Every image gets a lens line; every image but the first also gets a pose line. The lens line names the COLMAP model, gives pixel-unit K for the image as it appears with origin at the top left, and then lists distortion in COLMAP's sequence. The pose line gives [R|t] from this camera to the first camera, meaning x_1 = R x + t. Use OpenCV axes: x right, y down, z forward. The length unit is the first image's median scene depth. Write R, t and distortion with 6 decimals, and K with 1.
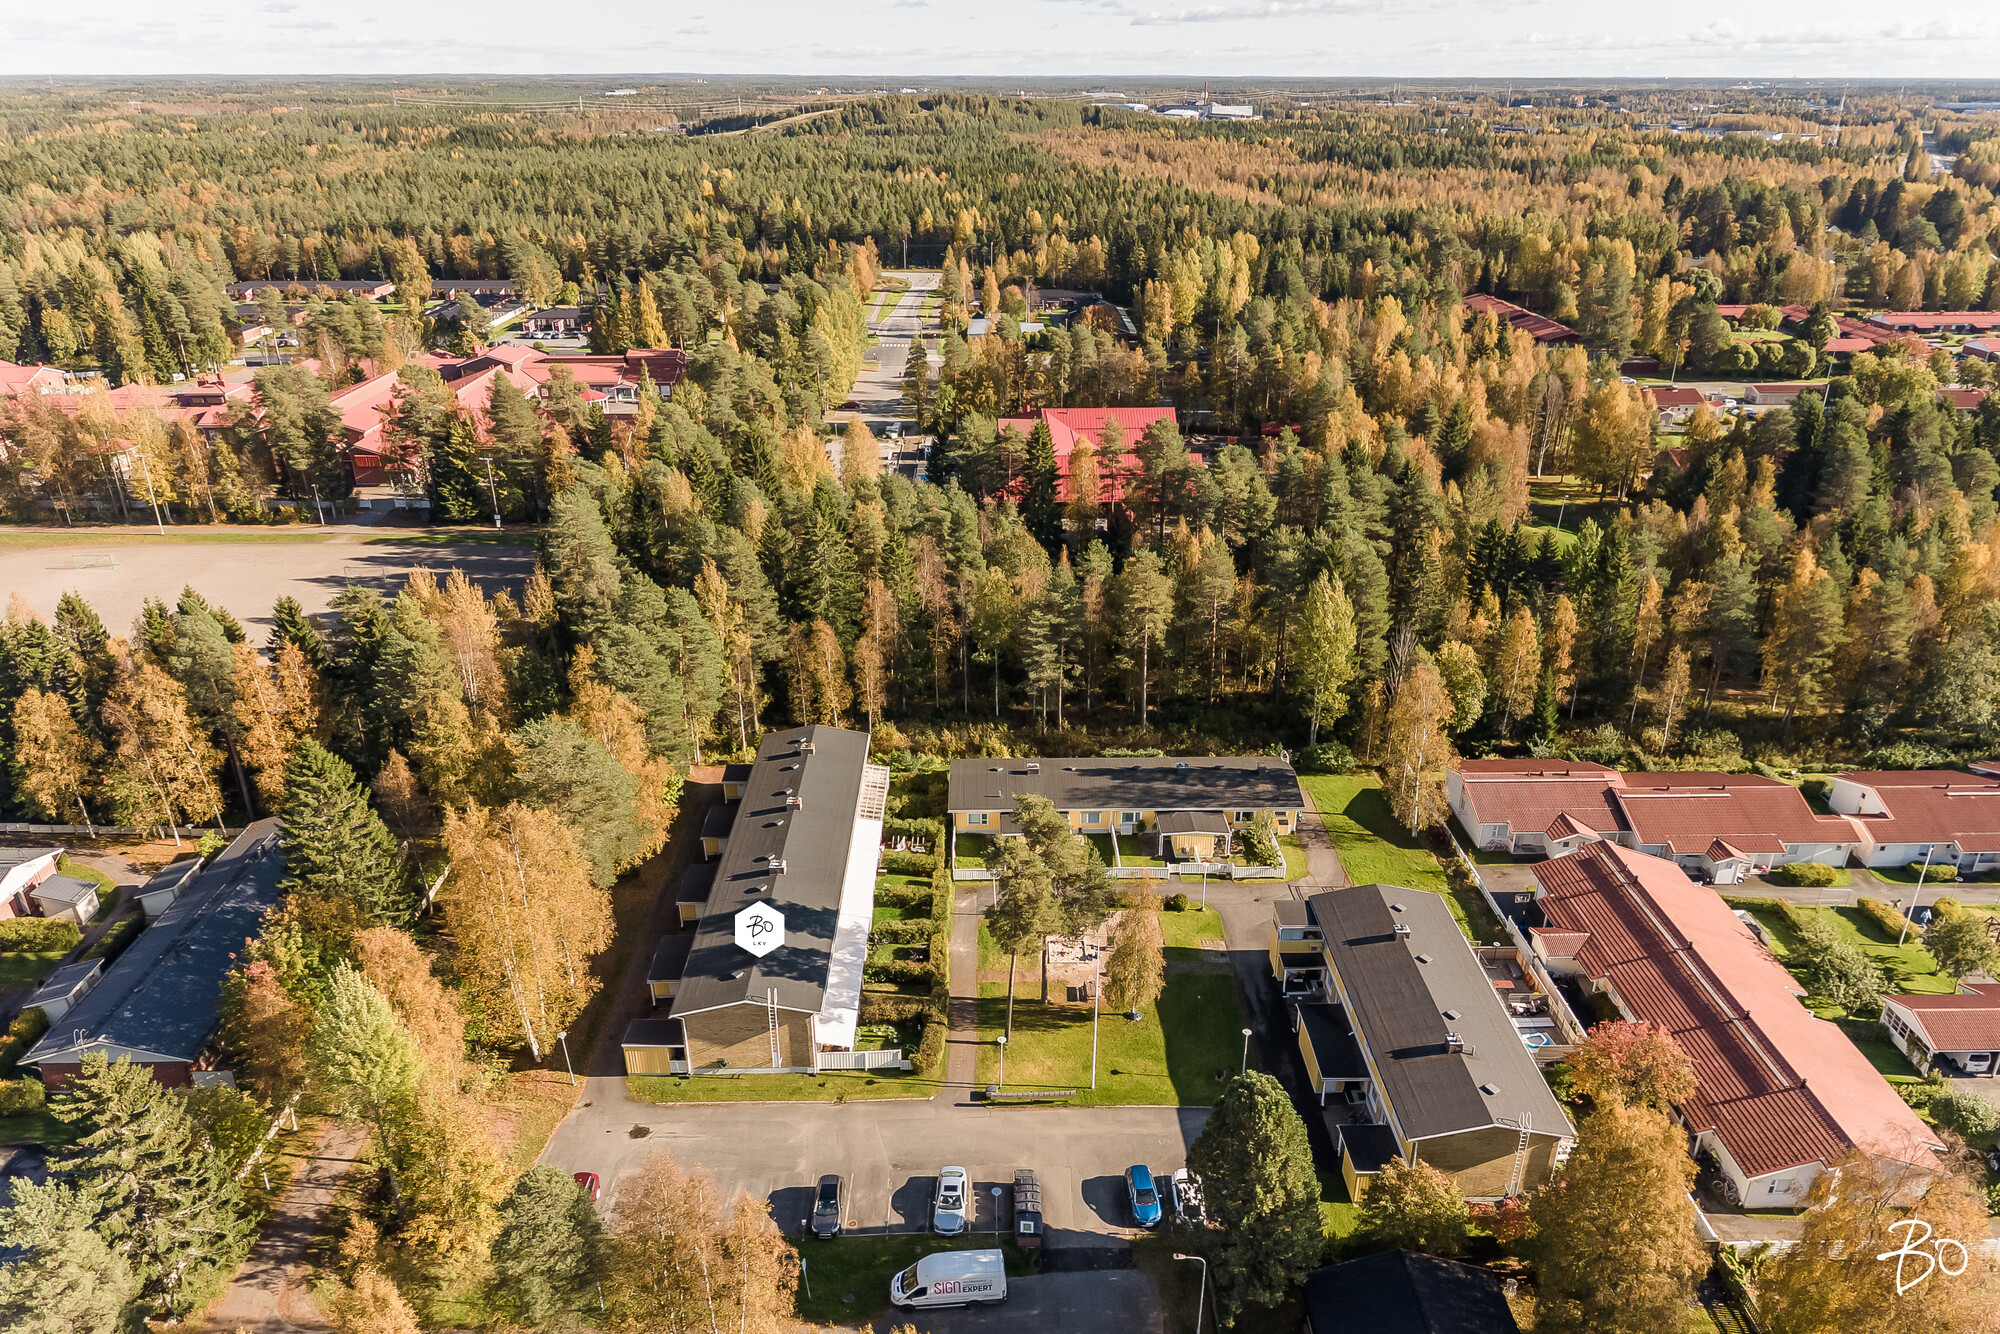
lens RADIAL K [[1376.2, 0, 1000.8], [0, 1376.2, 541.1], [0, 0, 1]] dist [0.034854, -0.040005]
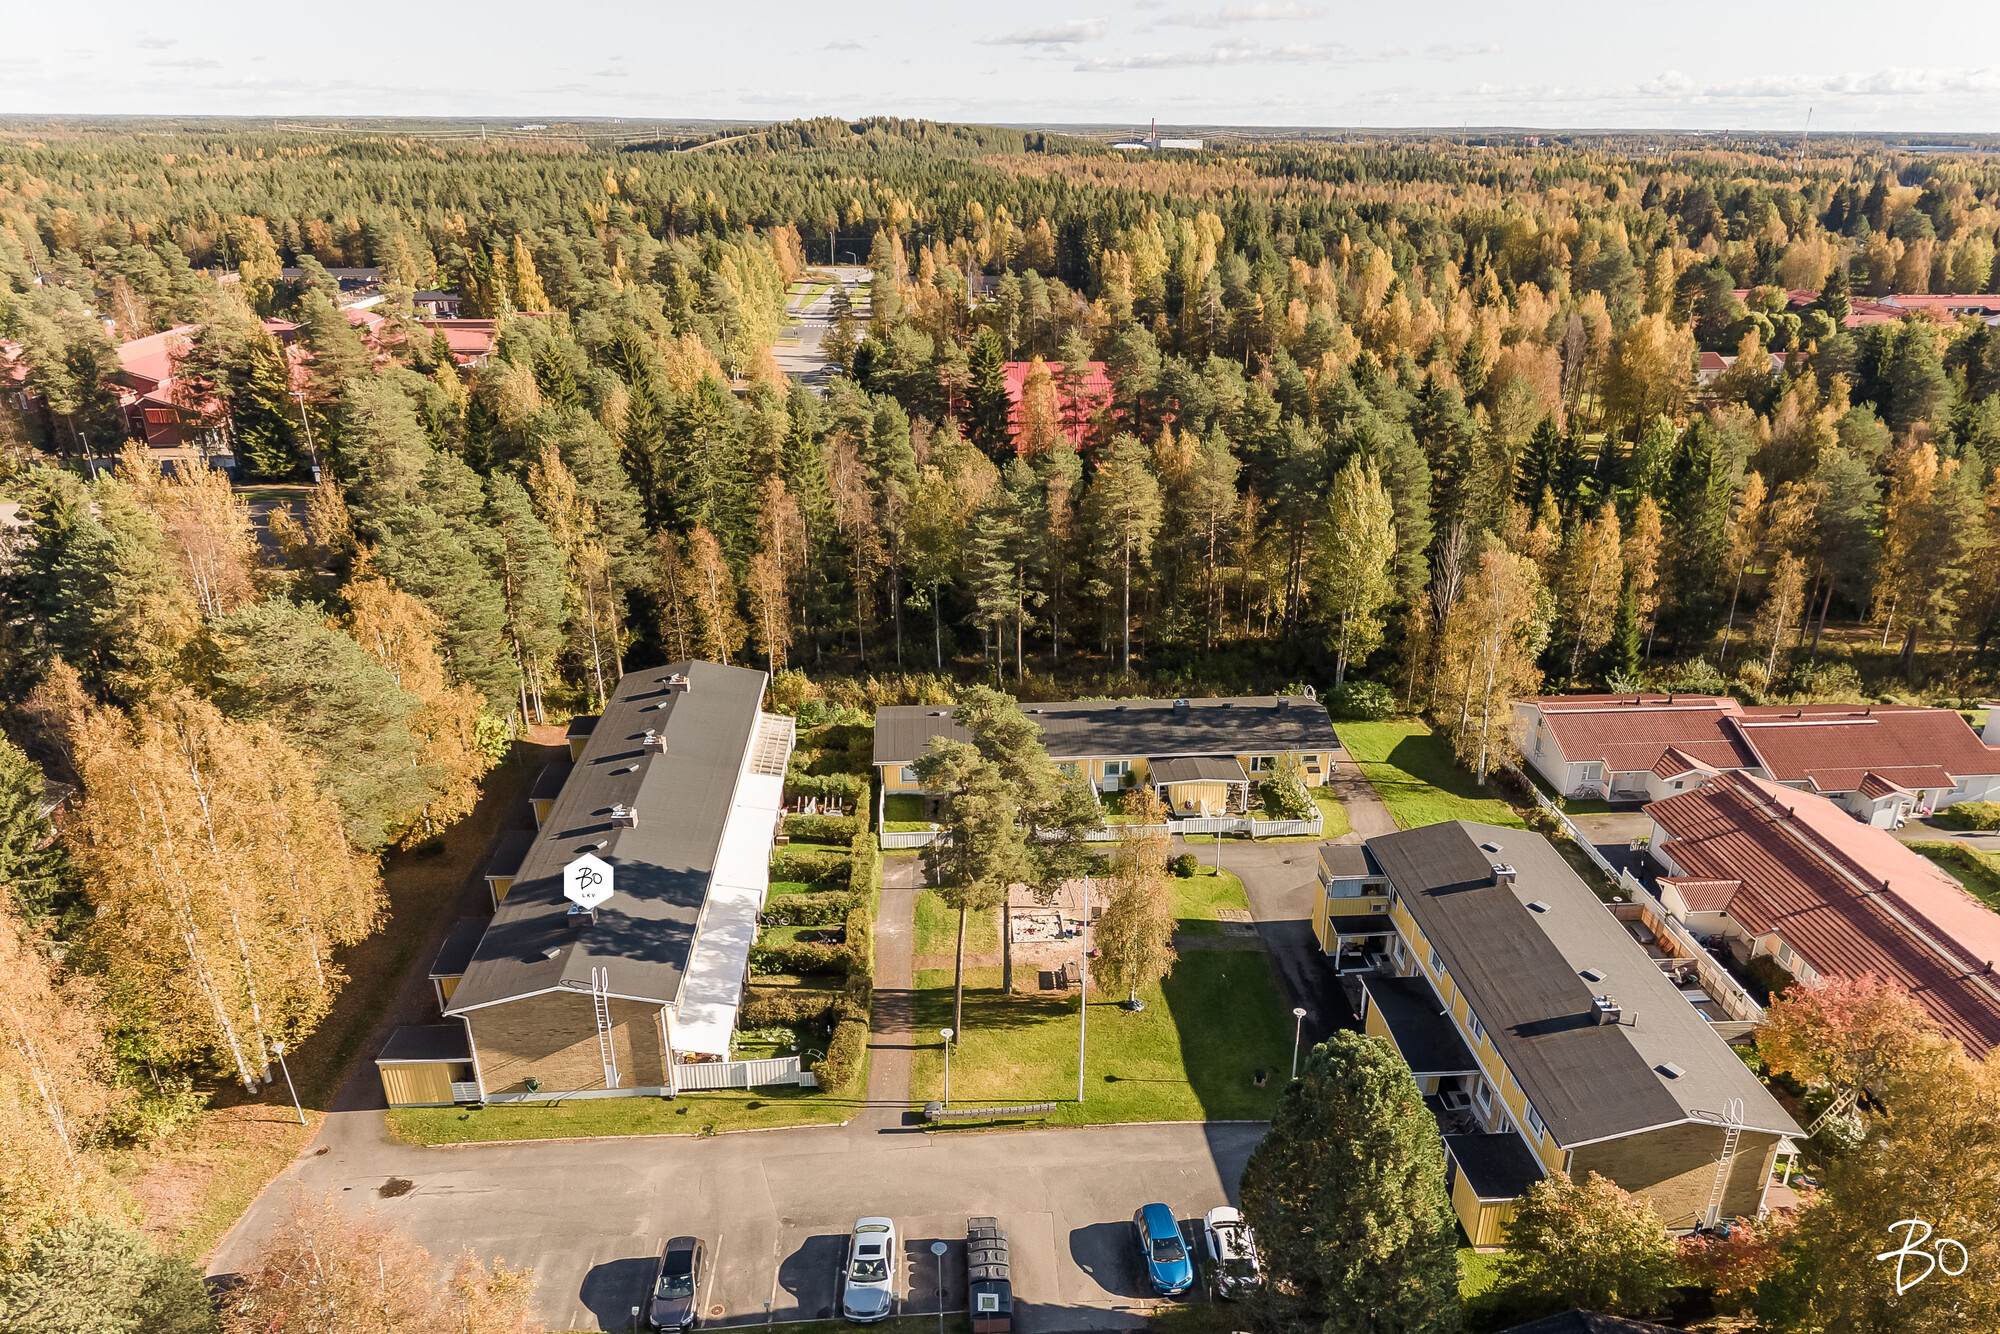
lens RADIAL K [[1431.2, 0, 1020.4], [0, 1431.2, 616.9], [0, 0, 1]] dist [0.016560, -0.009918]
pose [[0.998544, -0.019580, 0.050265, 0.003796], [0.019409, 0.999804, 0.003877, 0.102612], [-0.050331, -0.002896, 0.998728, 0.196535]]
